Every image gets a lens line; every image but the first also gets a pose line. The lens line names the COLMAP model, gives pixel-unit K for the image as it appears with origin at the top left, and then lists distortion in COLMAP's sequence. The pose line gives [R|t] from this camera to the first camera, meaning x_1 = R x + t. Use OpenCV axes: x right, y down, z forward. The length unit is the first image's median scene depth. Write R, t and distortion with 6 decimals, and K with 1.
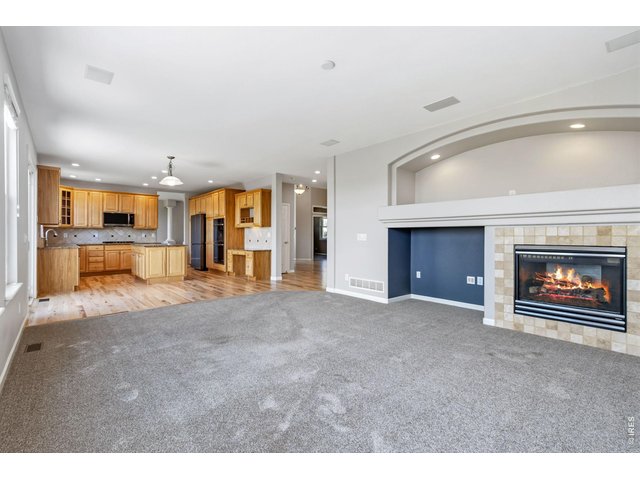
lens RADIAL K [[294.1, 0, 318.3], [0, 294.1, 238.5], [0, 0, 1]] dist [0.005508, 0.000176]
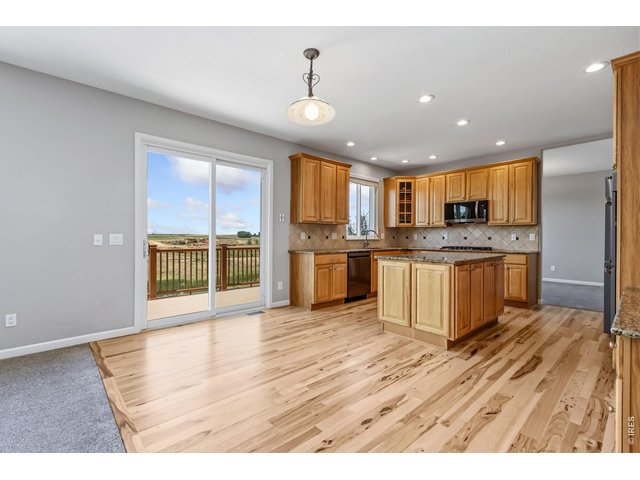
lens RADIAL K [[294.1, 0, 319.1], [0, 294.1, 238.2], [0, 0, 1]] dist [0.005508, 0.000176]
pose [[0.007571, 0.001435, -0.999970, -0.054189], [-0.012772, 0.999918, 0.001338, -0.005622], [0.999890, 0.012762, 0.007589, 0.702383]]
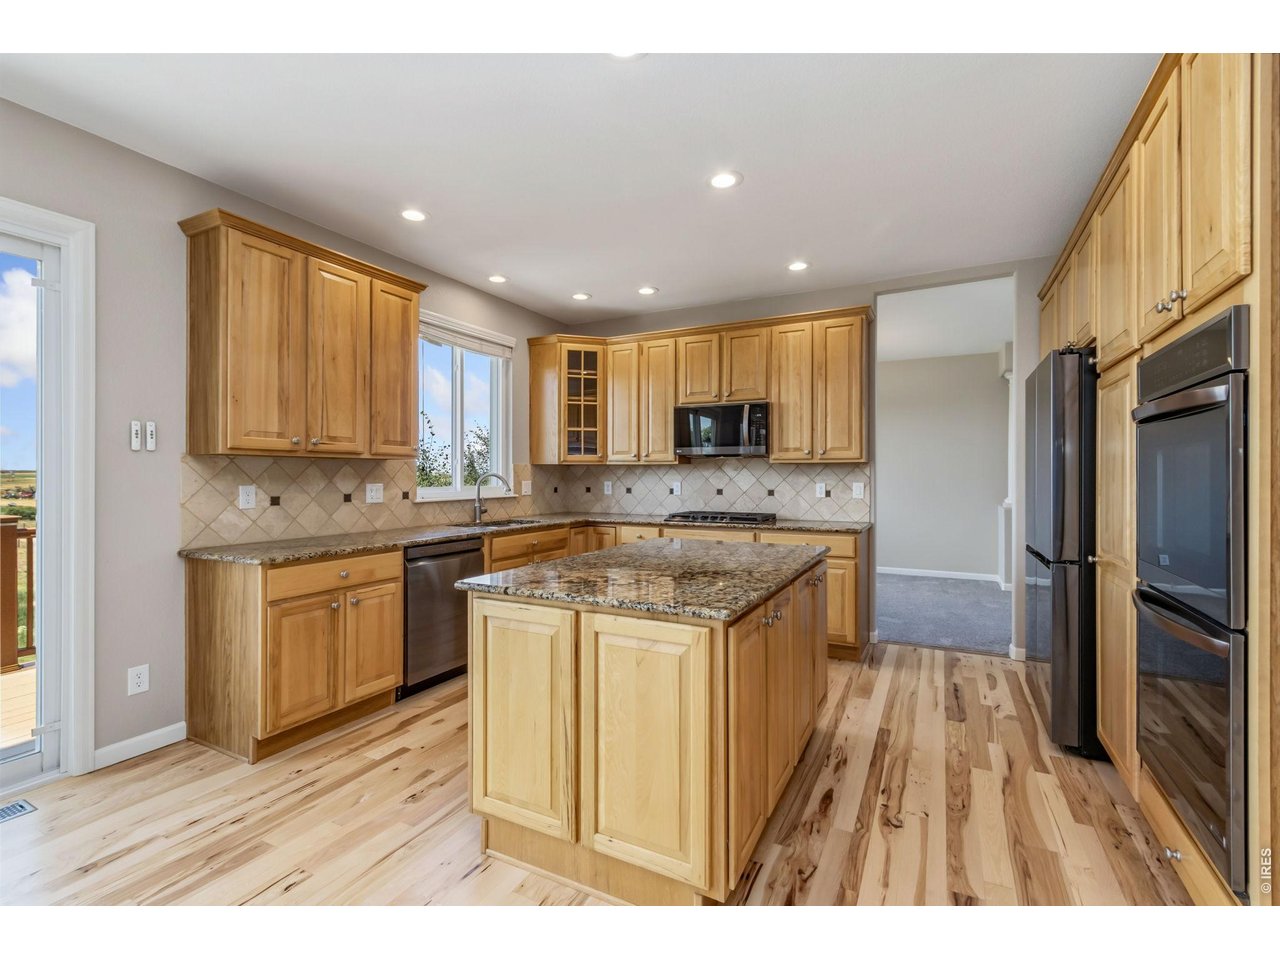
lens RADIAL K [[588.2, 0, 634.1], [0, 588.2, 480.1], [0, 0, 1]] dist [0.005508, 0.000176]
pose [[0.349029, 0.003519, -0.937105, -0.221896], [-0.006745, 0.999976, 0.001243, -0.020789], [0.937087, 0.005887, 0.349045, 0.766627]]
